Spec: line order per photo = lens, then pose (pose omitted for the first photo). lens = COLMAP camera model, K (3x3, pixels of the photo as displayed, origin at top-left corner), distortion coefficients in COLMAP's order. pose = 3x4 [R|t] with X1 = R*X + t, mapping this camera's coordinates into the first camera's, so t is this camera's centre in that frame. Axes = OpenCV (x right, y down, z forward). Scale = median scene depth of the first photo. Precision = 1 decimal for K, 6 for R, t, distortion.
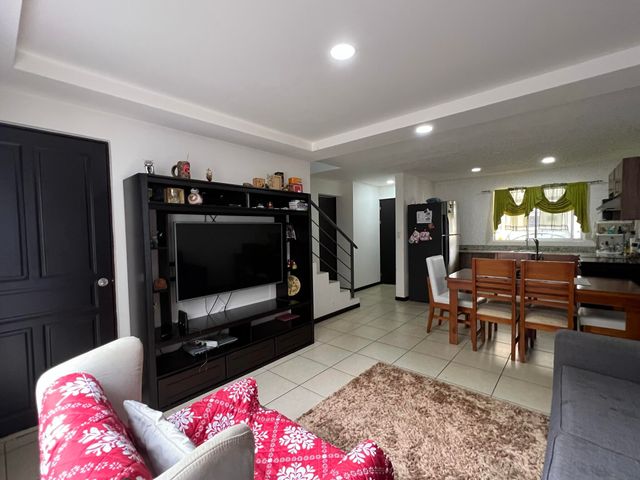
lens RADIAL K [[286.6, 0, 315.8], [0, 286.6, 242.9], [0, 0, 1]] dist [-0.001100, 0.000449]
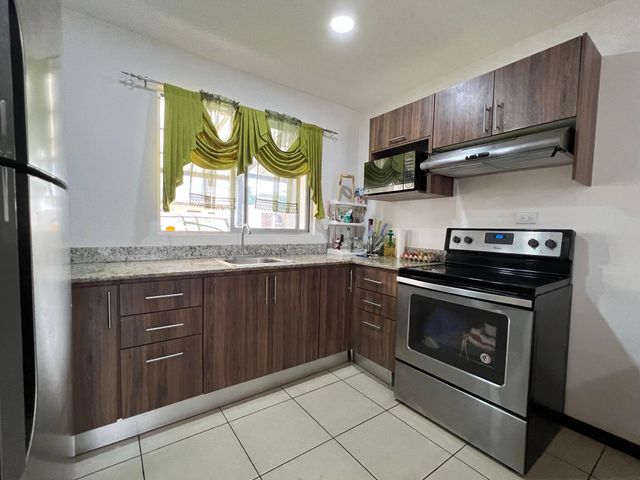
lens RADIAL K [[286.6, 0, 315.8], [0, 286.6, 242.9], [0, 0, 1]] dist [-0.001100, 0.000449]
pose [[0.230835, -0.023437, 0.972711, 0.378633], [0.012473, 0.999699, 0.021127, -0.000692], [-0.972913, 0.007256, 0.231057, 0.854964]]
